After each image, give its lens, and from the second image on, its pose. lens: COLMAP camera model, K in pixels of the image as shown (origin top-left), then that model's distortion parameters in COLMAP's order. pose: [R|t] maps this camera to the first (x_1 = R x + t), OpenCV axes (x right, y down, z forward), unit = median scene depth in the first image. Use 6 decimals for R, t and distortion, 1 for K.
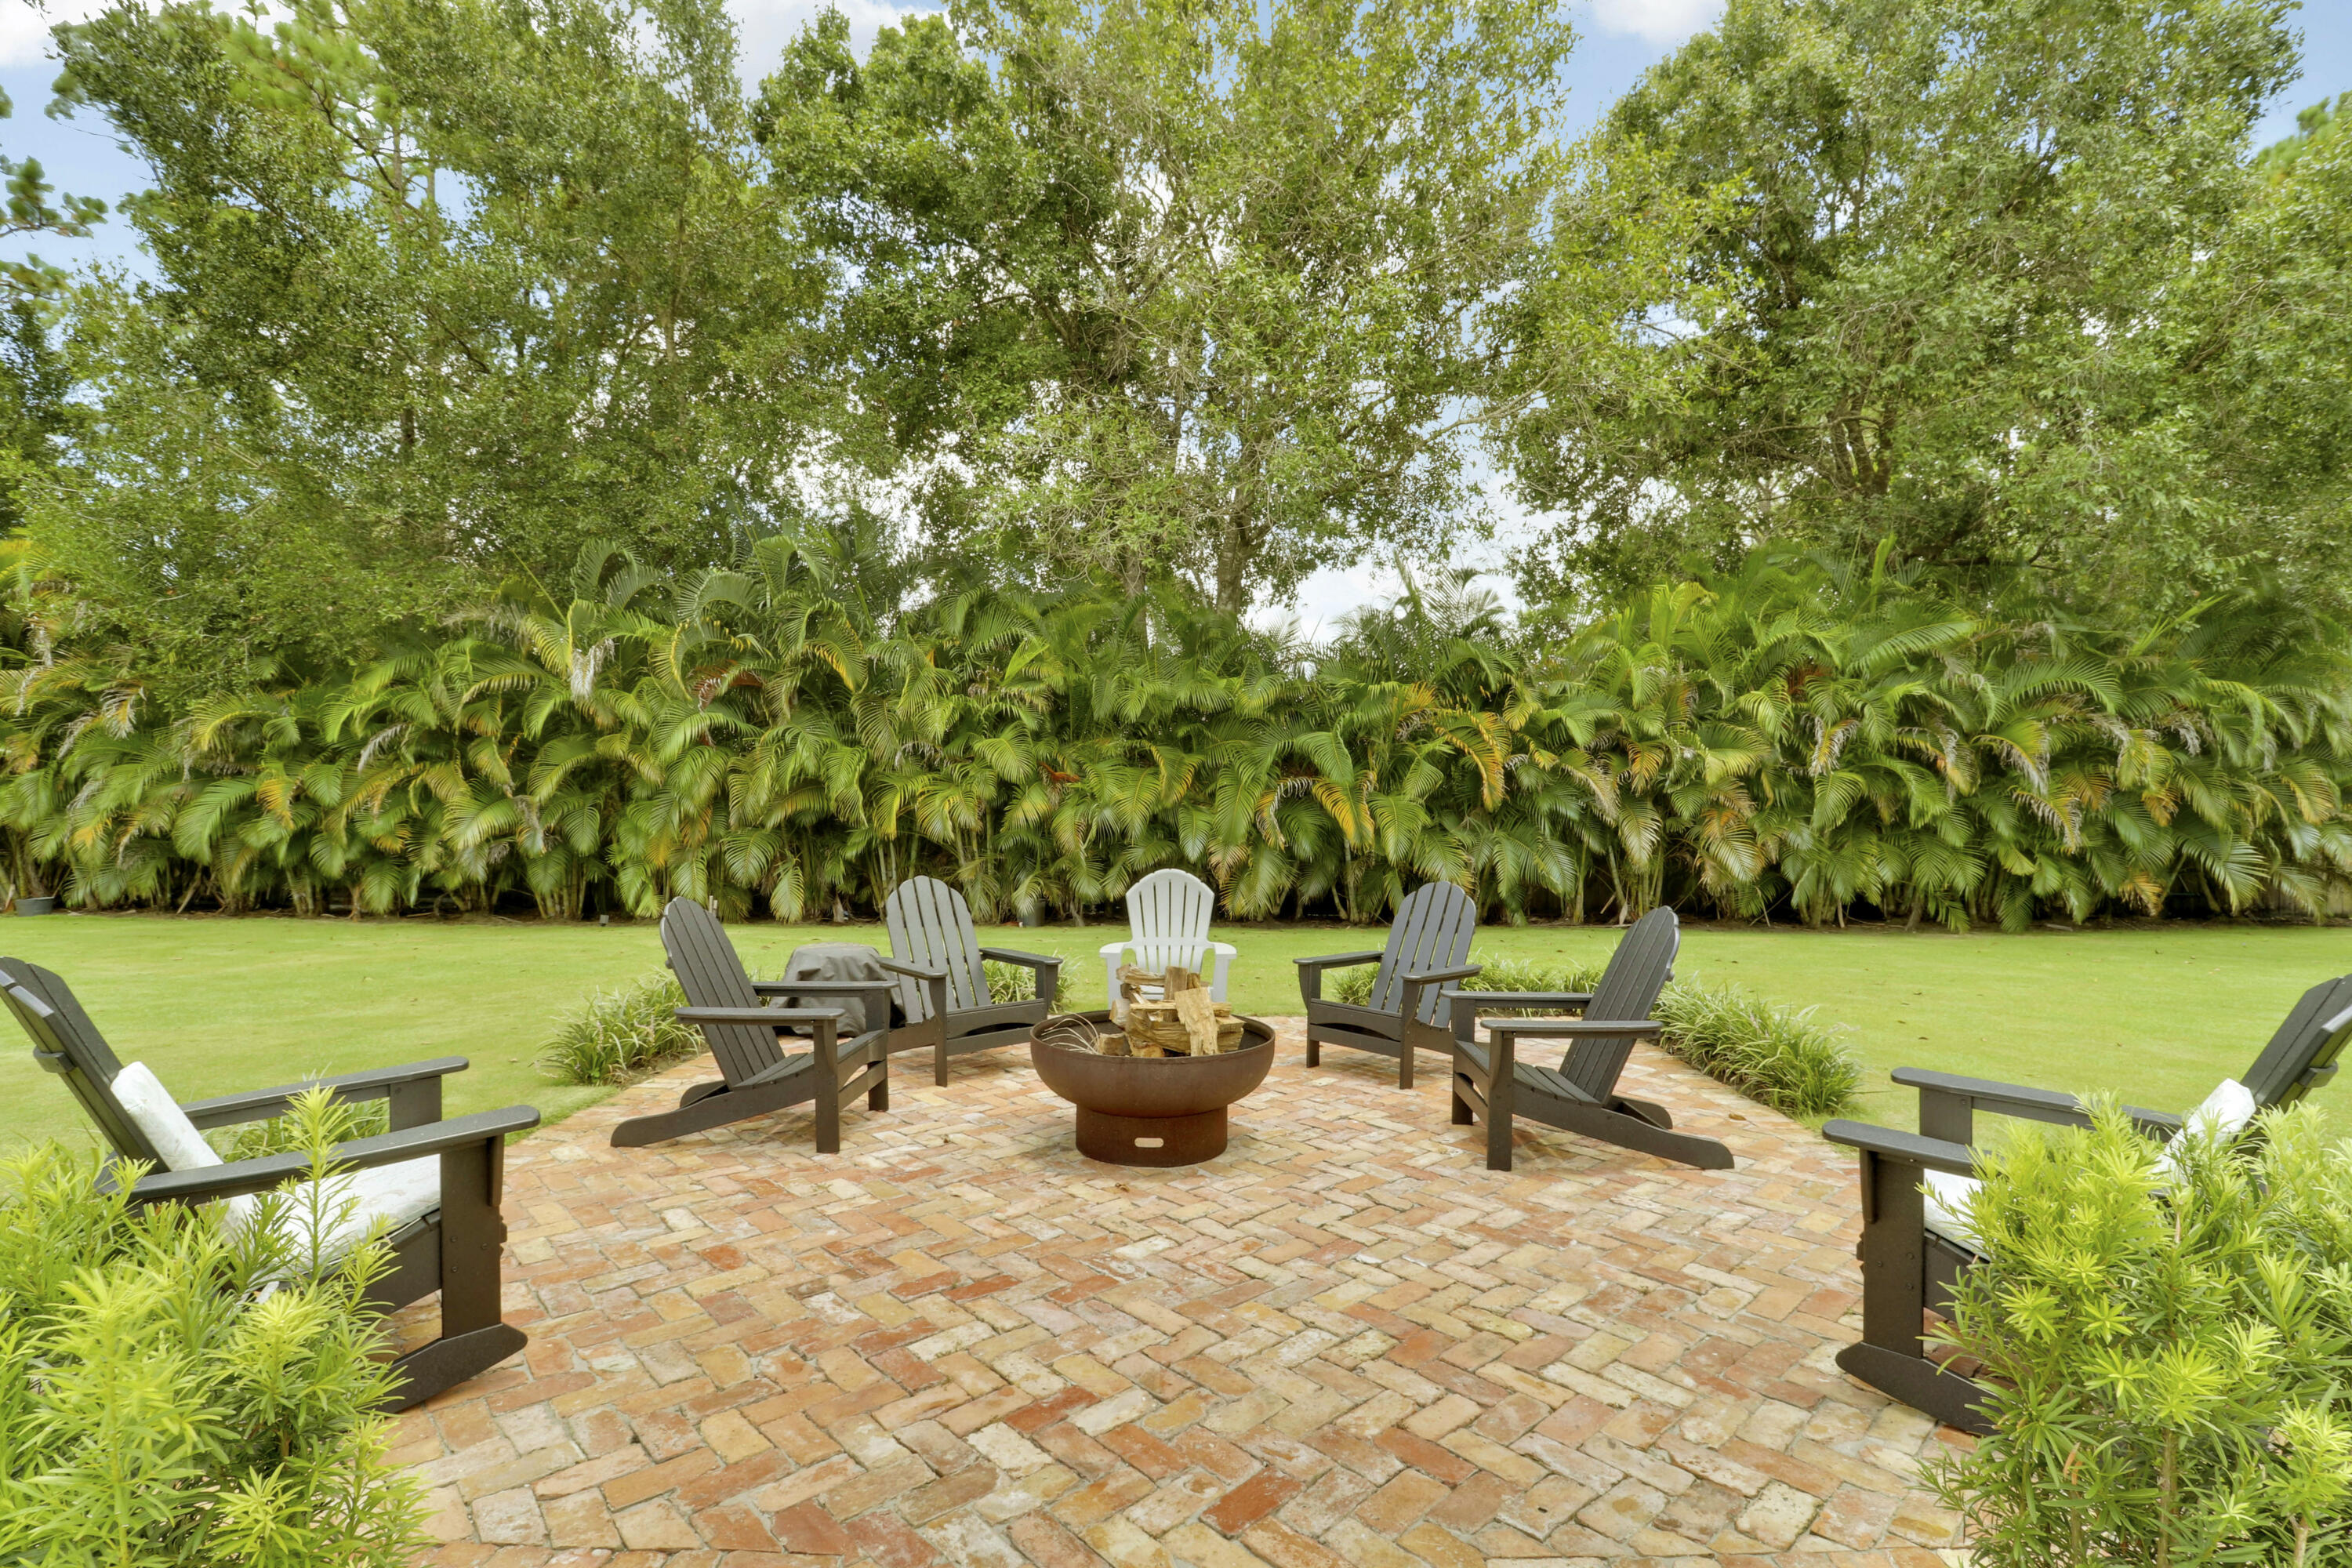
lens RADIAL K [[1093.4, 0, 1182.2], [0, 1093.4, 791.9], [0, 0, 1]] dist [-0.014531, -0.001288]
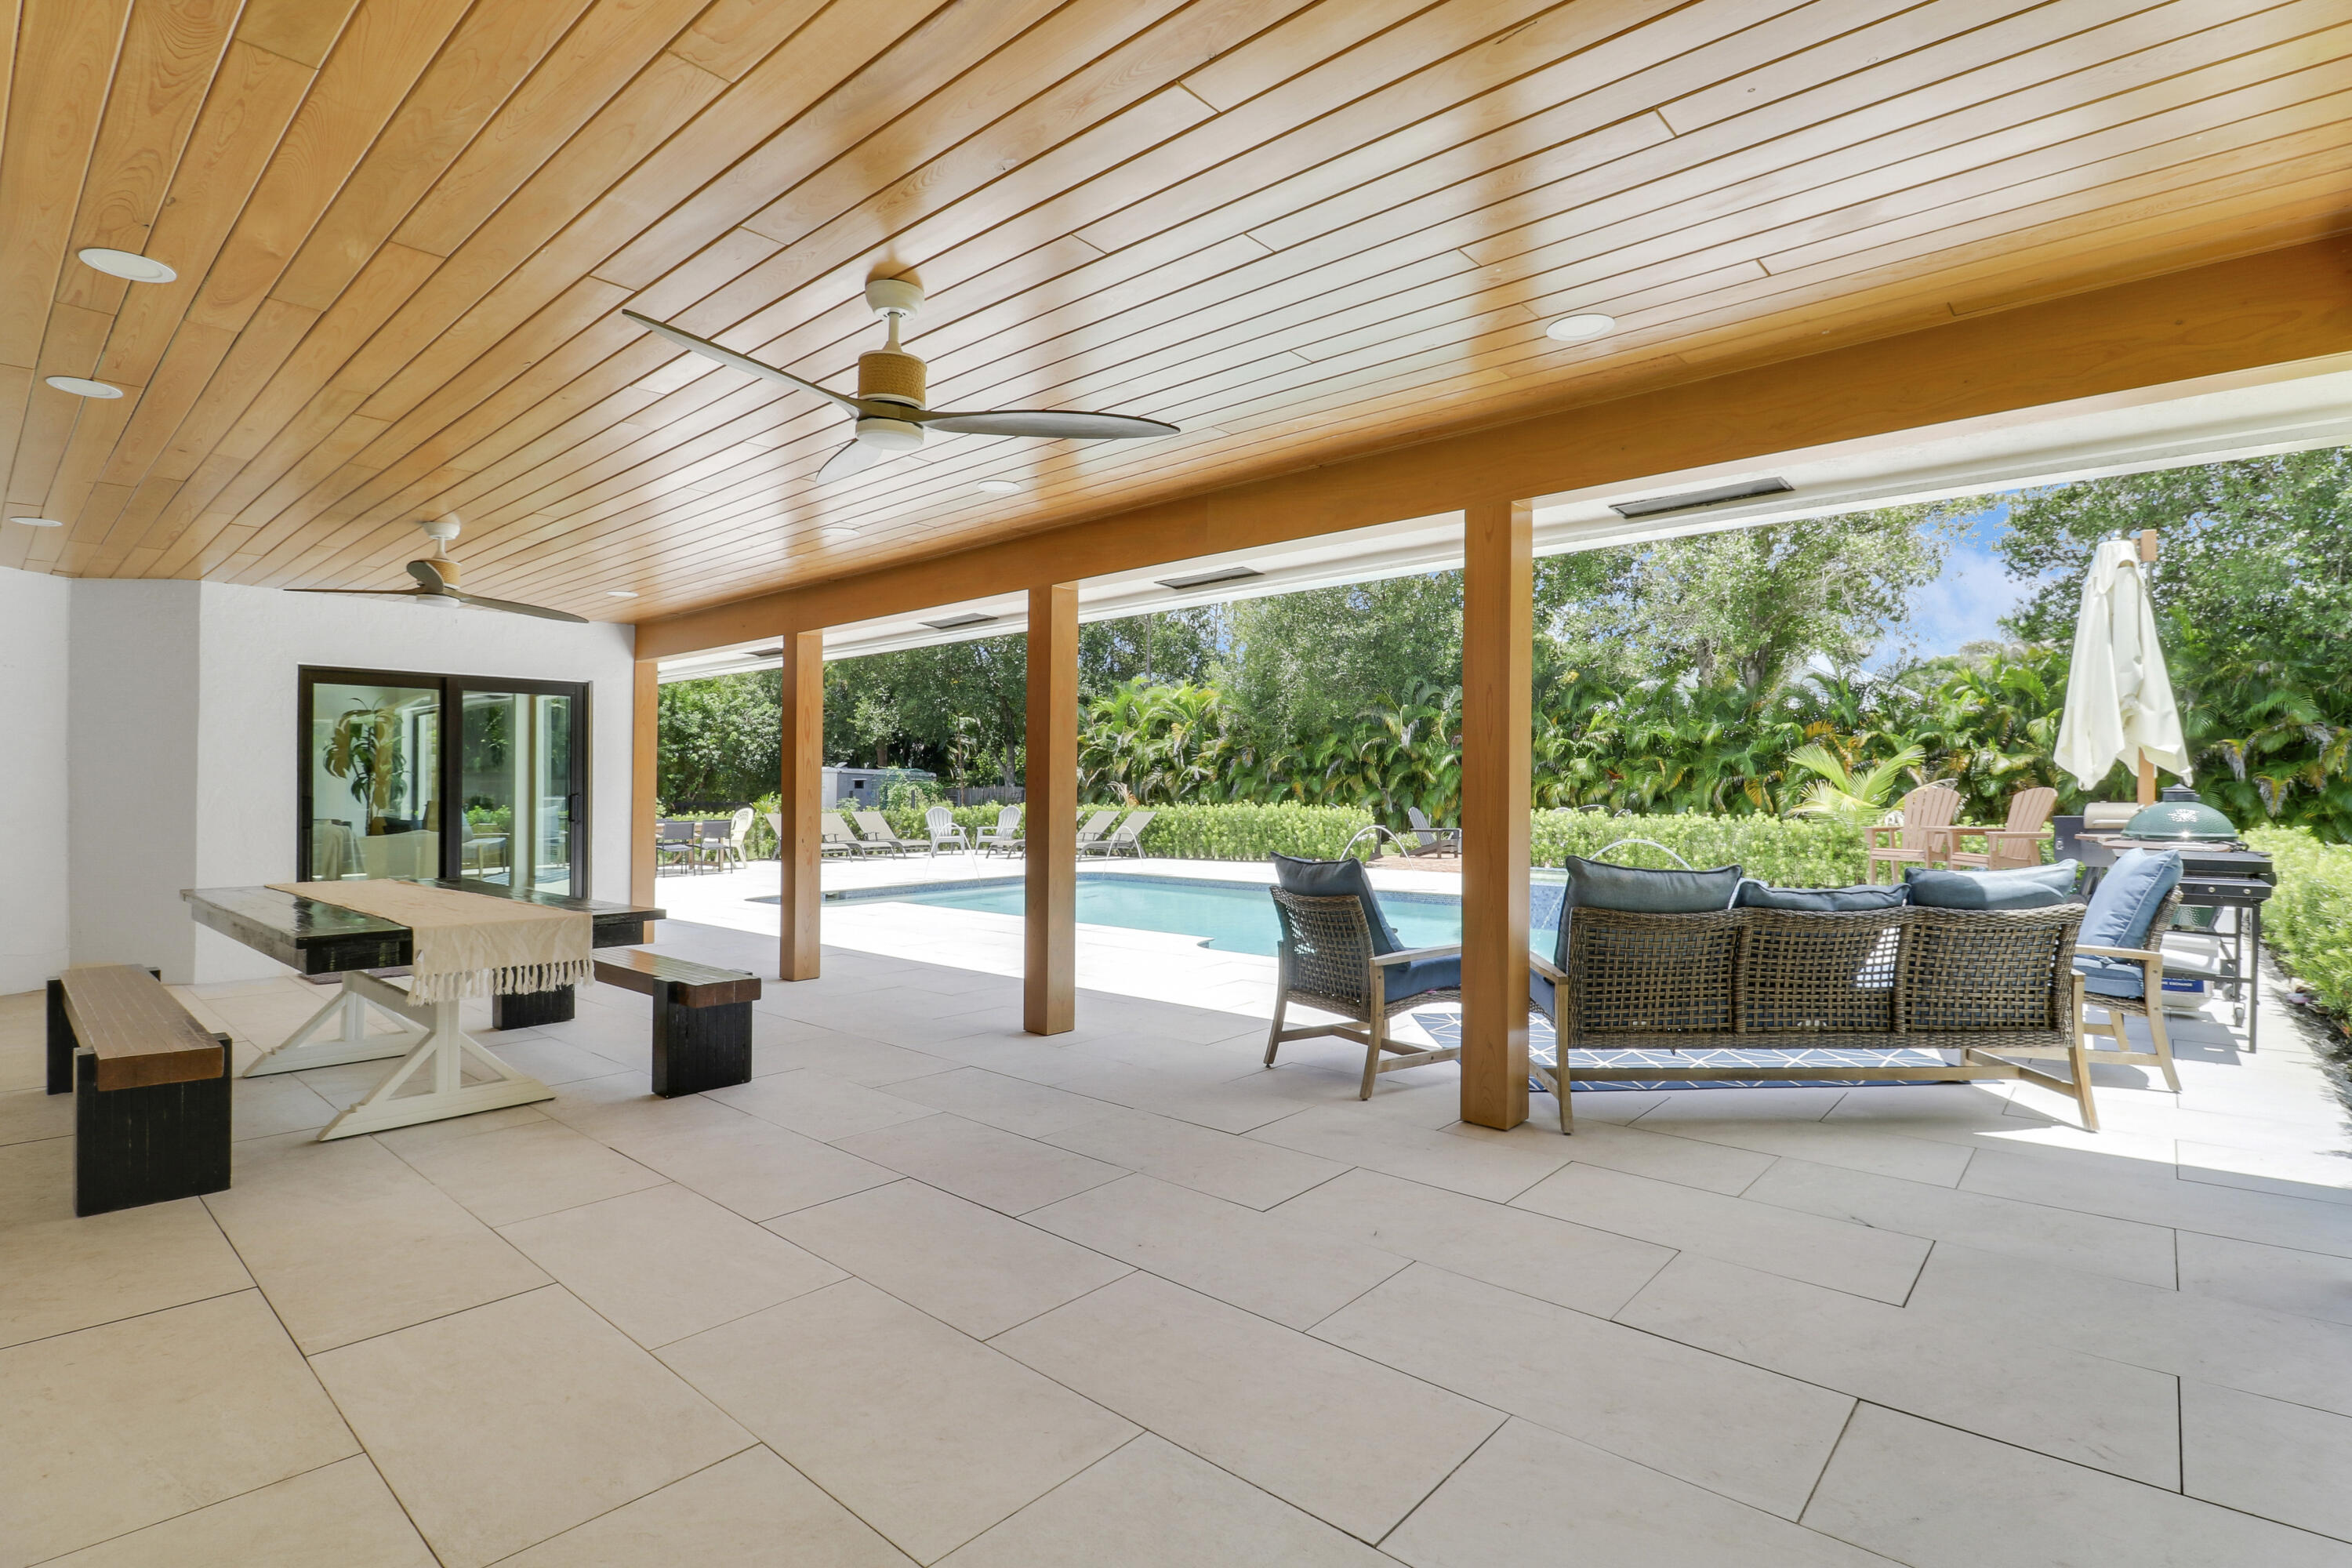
lens RADIAL K [[1093.4, 0, 1244.6], [0, 1093.4, 793.8], [0, 0, 1]] dist [-0.014531, -0.001288]
pose [[0.775733, -0.005582, -0.631036, 0.649249], [0.008207, 0.999966, 0.001243, 0.009514], [0.631008, -0.006144, 0.775752, -1.023700]]
